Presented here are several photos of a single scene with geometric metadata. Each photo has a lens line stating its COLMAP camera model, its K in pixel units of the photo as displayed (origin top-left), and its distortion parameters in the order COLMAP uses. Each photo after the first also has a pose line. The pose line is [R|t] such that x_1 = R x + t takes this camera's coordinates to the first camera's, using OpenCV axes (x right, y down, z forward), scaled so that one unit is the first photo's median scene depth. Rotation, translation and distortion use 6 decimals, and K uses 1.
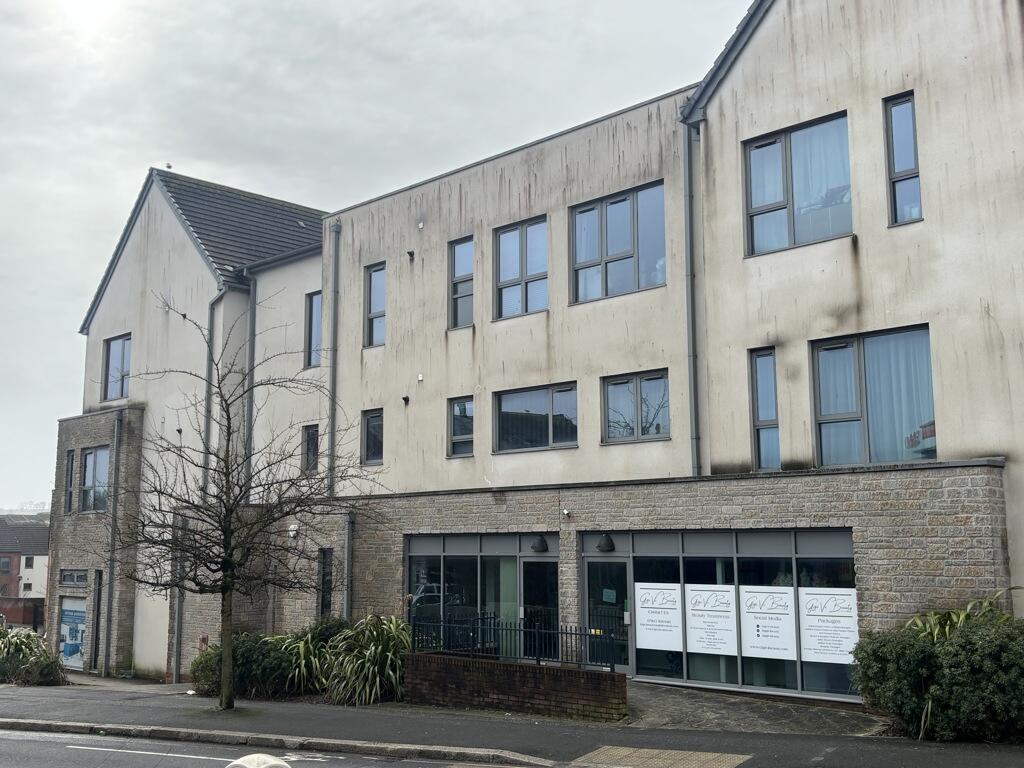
lens RADIAL K [[1104.8, 0, 511.9], [0, 1104.8, 378.4], [0, 0, 1]] dist [0.033052, 0.000000]
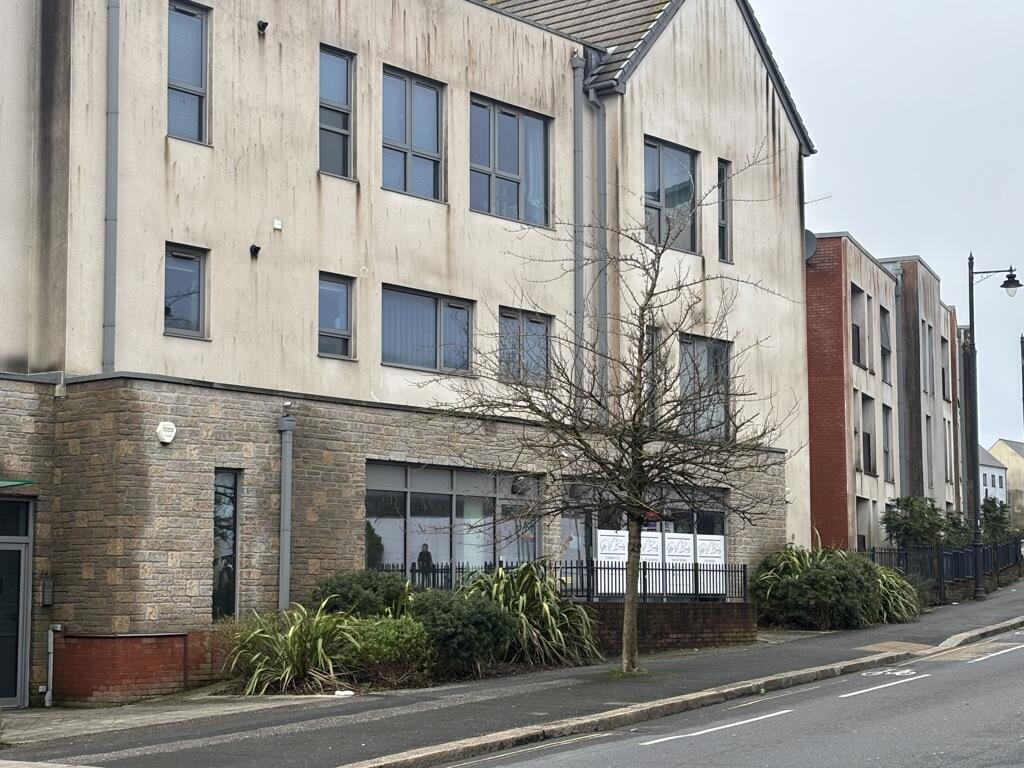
lens RADIAL K [[1932.2, 0, 511.7], [0, 1932.2, 380.1], [0, 0, 1]] dist [0.186578, 0.000000]
pose [[-0.107155, 0.110615, 0.988070, -1.332154], [-0.155204, 0.979748, -0.126515, 0.232638], [-0.982054, -0.166909, -0.087817, 1.017802]]
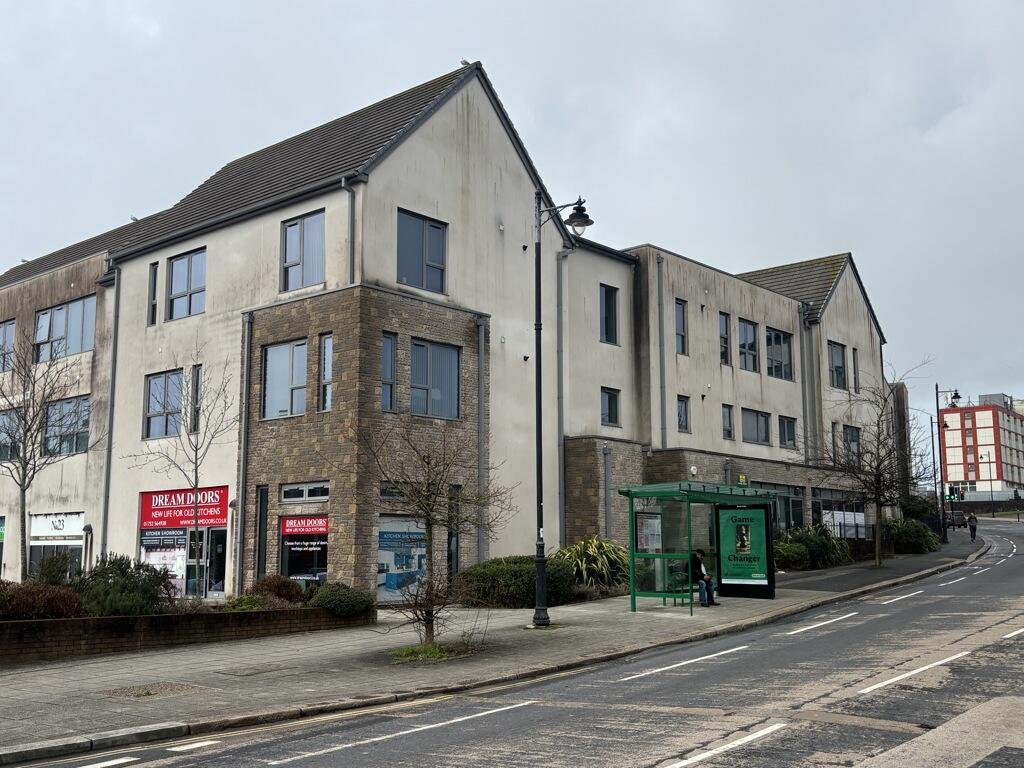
lens RADIAL K [[1078.2, 0, 511.9], [0, 1078.2, 388.7], [0, 0, 1]] dist [0.051081, 0.000000]
pose [[-0.056848, 0.147097, 0.987487, -1.778464], [-0.159130, 0.975107, -0.154414, 0.321594], [-0.985620, -0.165916, -0.032025, 1.439271]]
